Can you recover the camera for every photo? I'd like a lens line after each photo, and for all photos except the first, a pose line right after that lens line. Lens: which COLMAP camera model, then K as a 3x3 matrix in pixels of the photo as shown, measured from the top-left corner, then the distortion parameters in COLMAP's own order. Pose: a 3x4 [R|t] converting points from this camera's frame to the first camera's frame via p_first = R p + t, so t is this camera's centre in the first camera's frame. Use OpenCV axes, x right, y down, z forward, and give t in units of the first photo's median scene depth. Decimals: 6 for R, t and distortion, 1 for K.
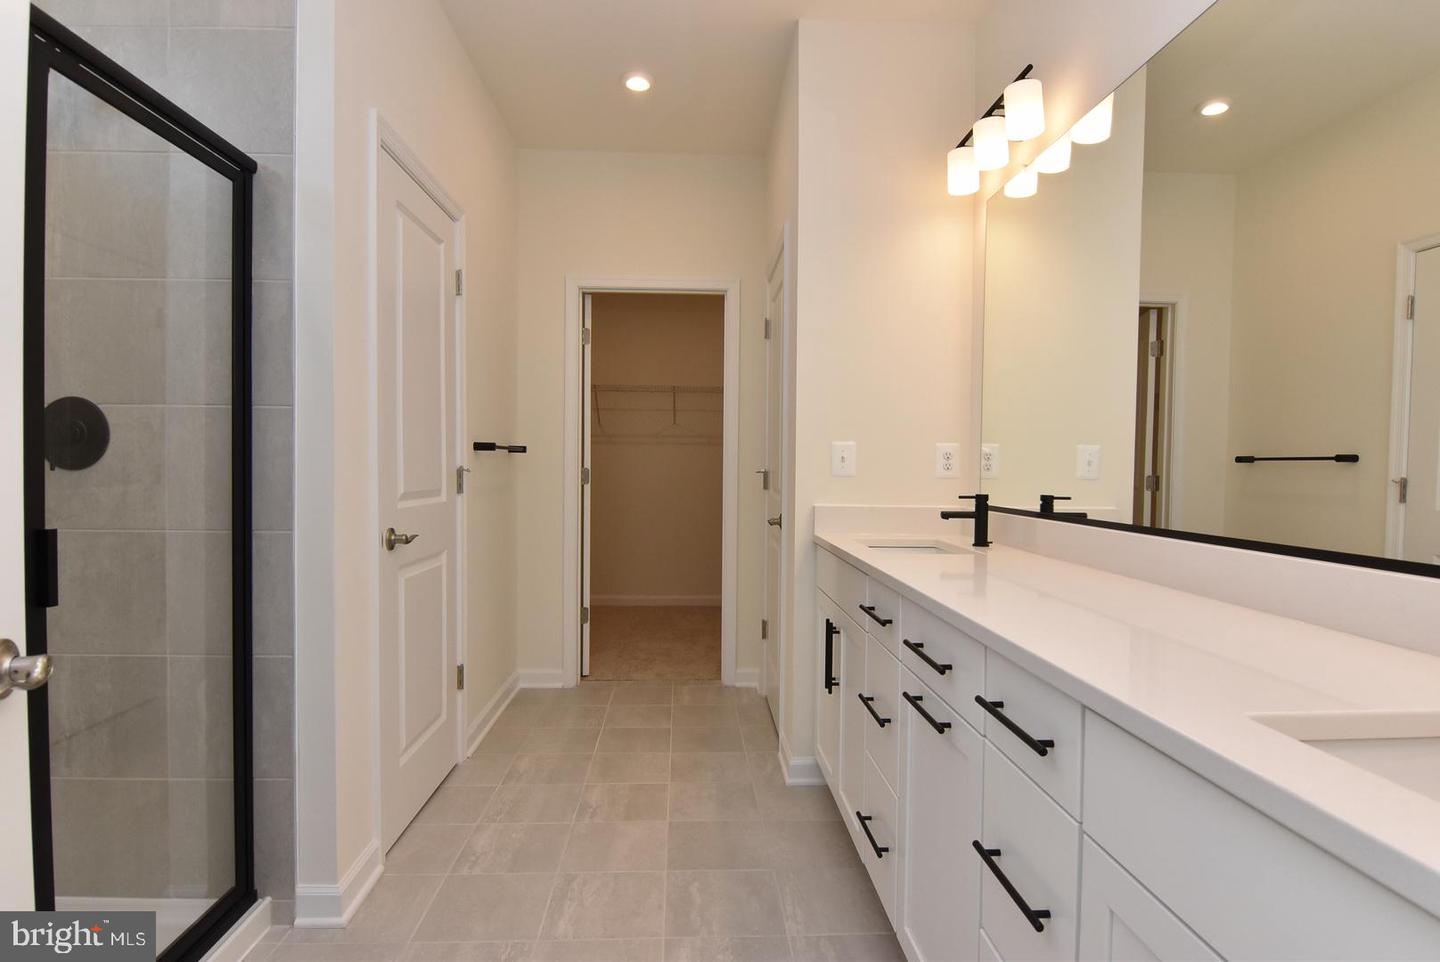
lens RADIAL K [[762.6, 0, 723.9], [0, 762.6, 480.5], [0, 0, 1]] dist [0.007042, -0.020252]
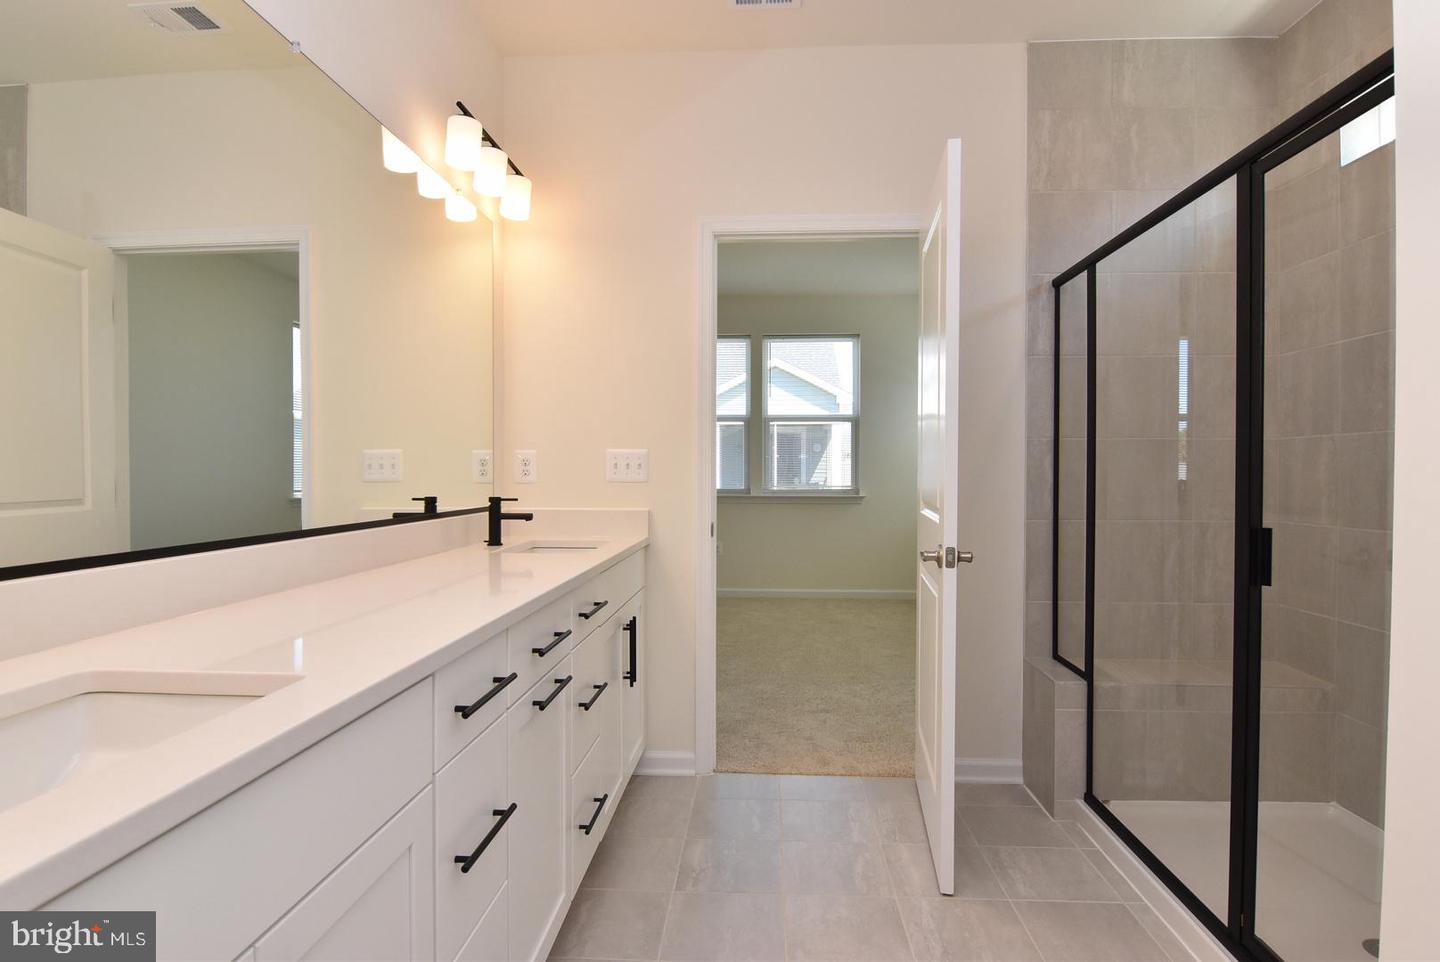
lens RADIAL K [[762.6, 0, 723.9], [0, 762.6, 480.5], [0, 0, 1]] dist [0.007042, -0.020252]
pose [[-0.993381, -0.011089, 0.114329, -0.100511], [-0.007343, 0.999424, 0.033137, -0.044651], [-0.114631, 0.032079, -0.992890, 2.017842]]
